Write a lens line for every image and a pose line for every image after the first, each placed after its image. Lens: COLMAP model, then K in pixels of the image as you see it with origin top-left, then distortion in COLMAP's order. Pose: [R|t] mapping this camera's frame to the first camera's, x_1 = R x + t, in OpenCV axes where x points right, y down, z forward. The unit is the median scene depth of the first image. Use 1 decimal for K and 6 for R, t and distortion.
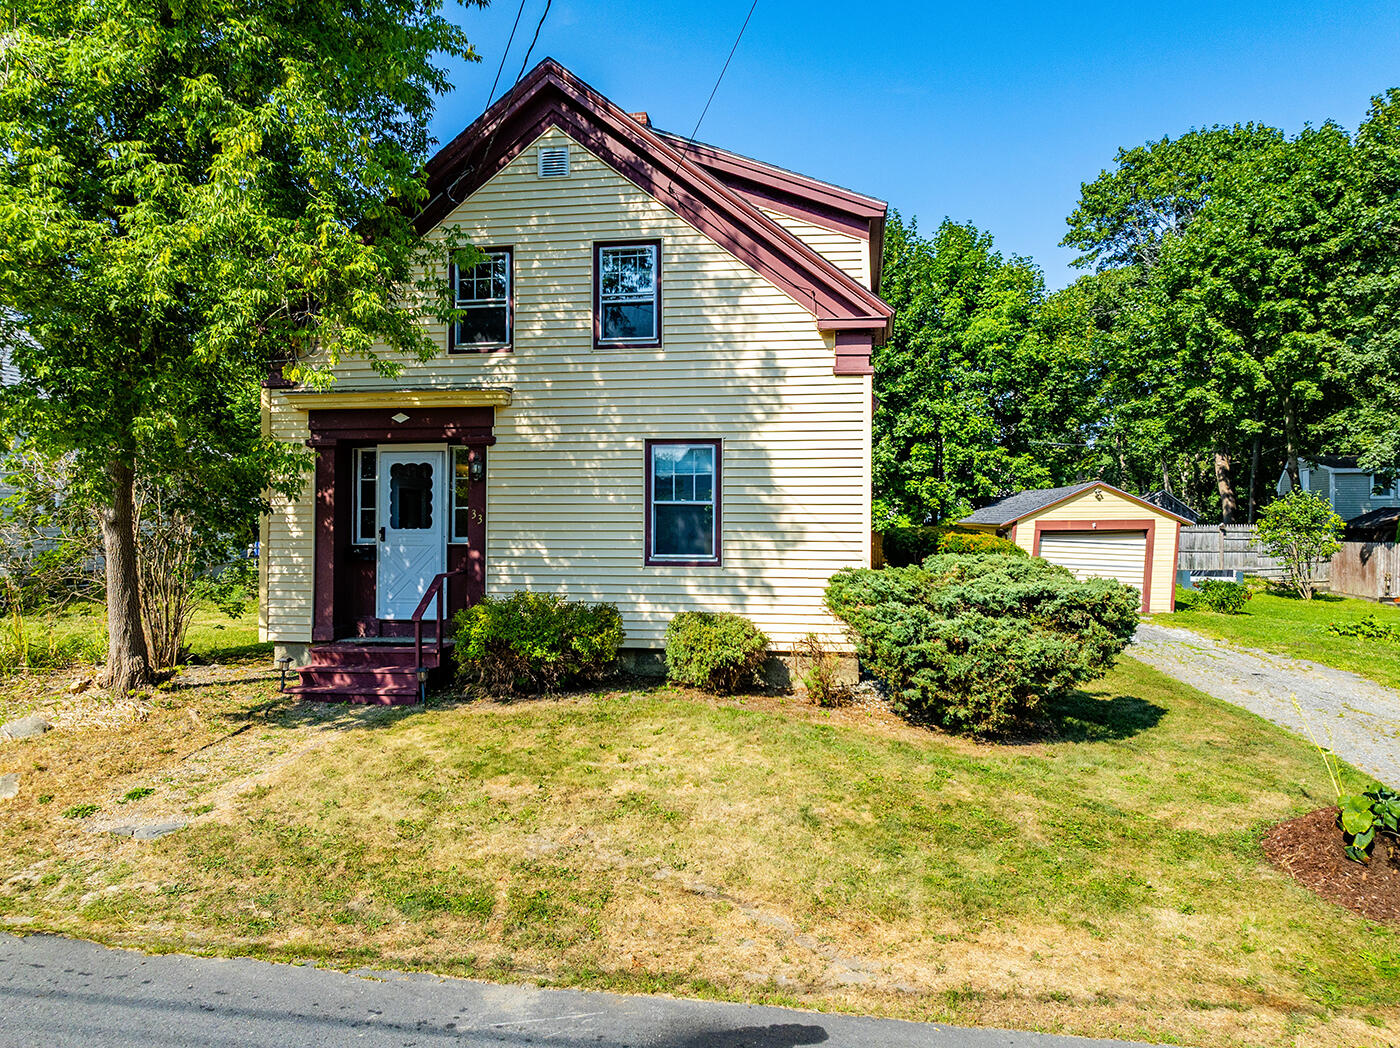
lens RADIAL K [[1019.9, 0, 700.6], [0, 1019.9, 530.0], [0, 0, 1]] dist [-0.025316, 0.010082]
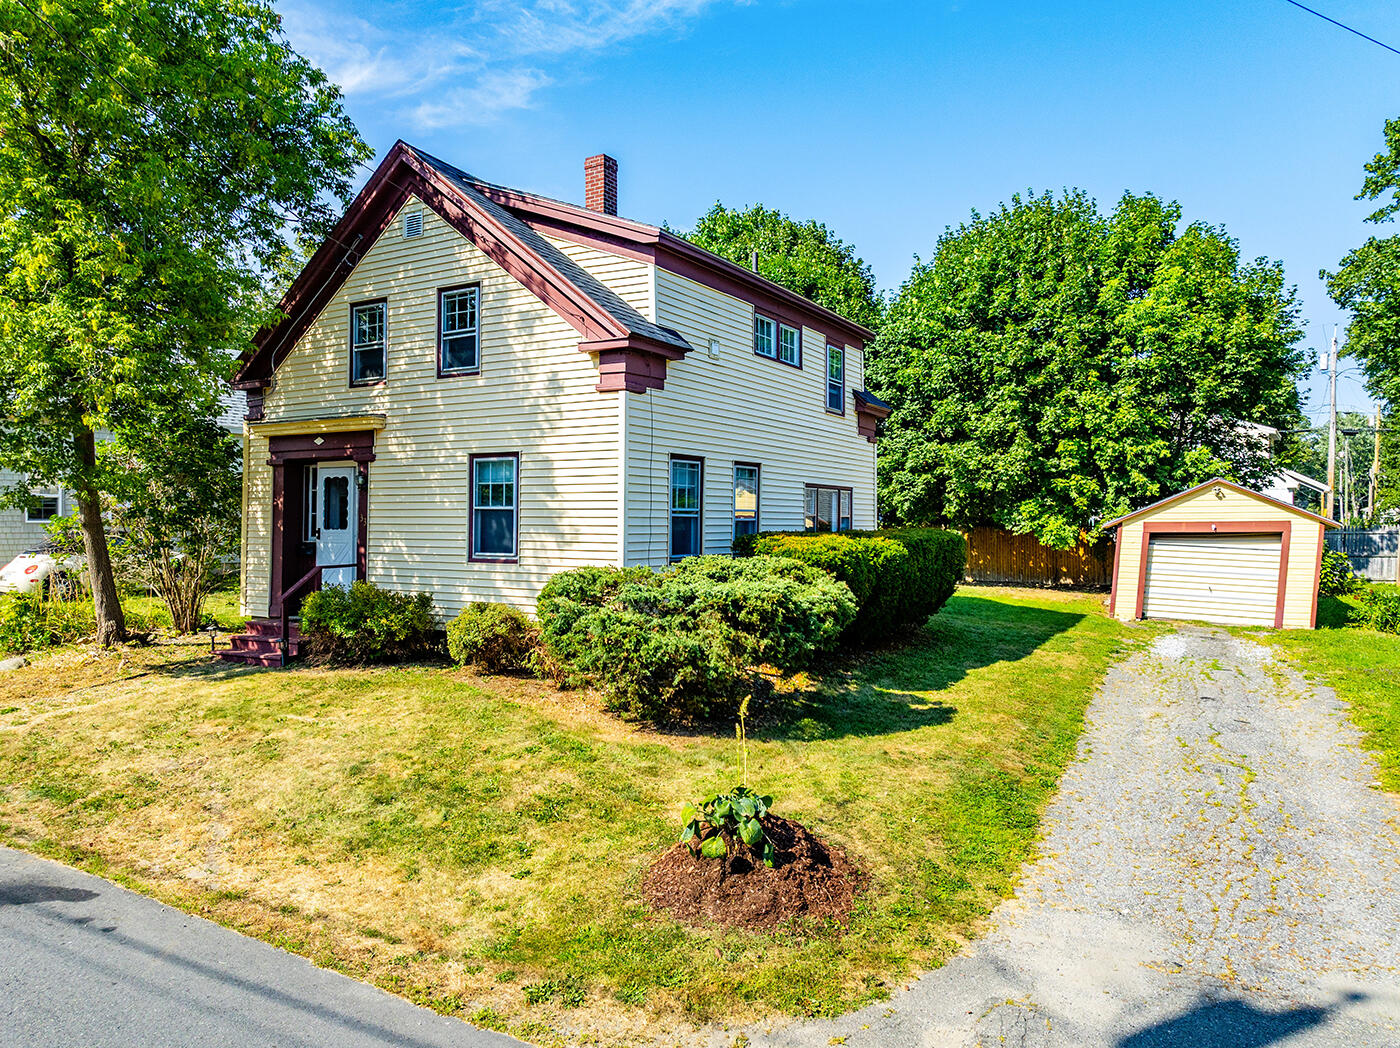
lens RADIAL K [[1019.9, 0, 687.7], [0, 1019.9, 524.7], [0, 0, 1]] dist [-0.025316, 0.010082]
pose [[0.924197, 0.002403, -0.381909, 0.618654], [-0.003998, 0.999986, -0.003384, -0.004684], [0.381895, 0.004654, 0.924194, 0.016446]]
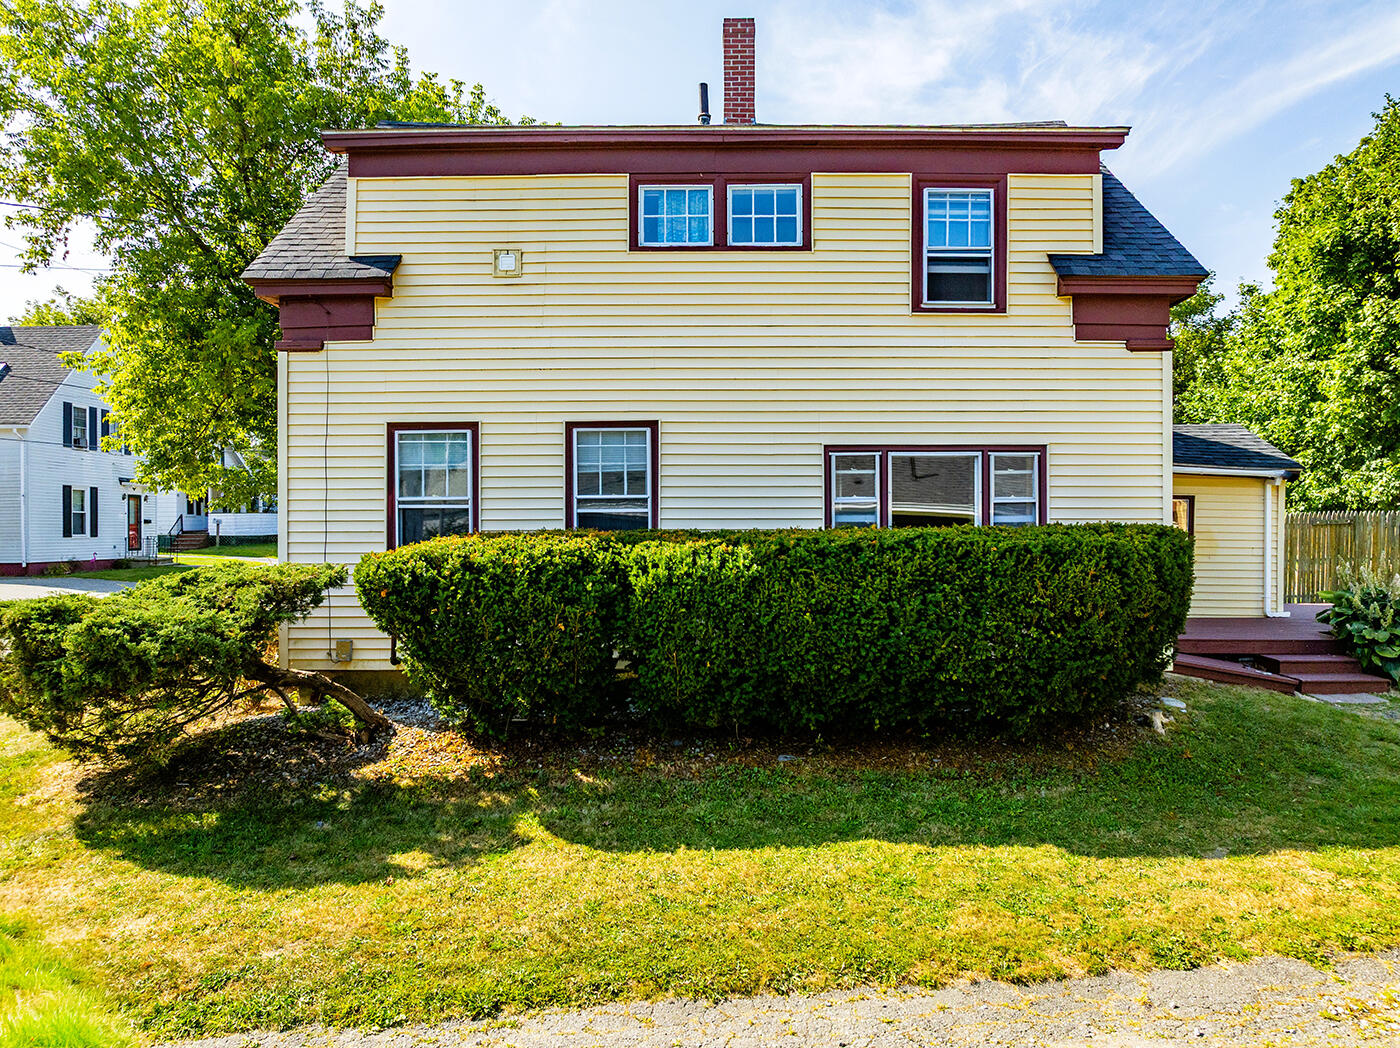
lens RADIAL K [[1019.9, 0, 693.5], [0, 1019.9, 542.3], [0, 0, 1]] dist [-0.025316, 0.010082]
pose [[0.142762, 0.018121, -0.989591, 1.011716], [0.002421, 0.999823, 0.018657, -0.005956], [0.989754, -0.005060, 0.142693, 1.138885]]
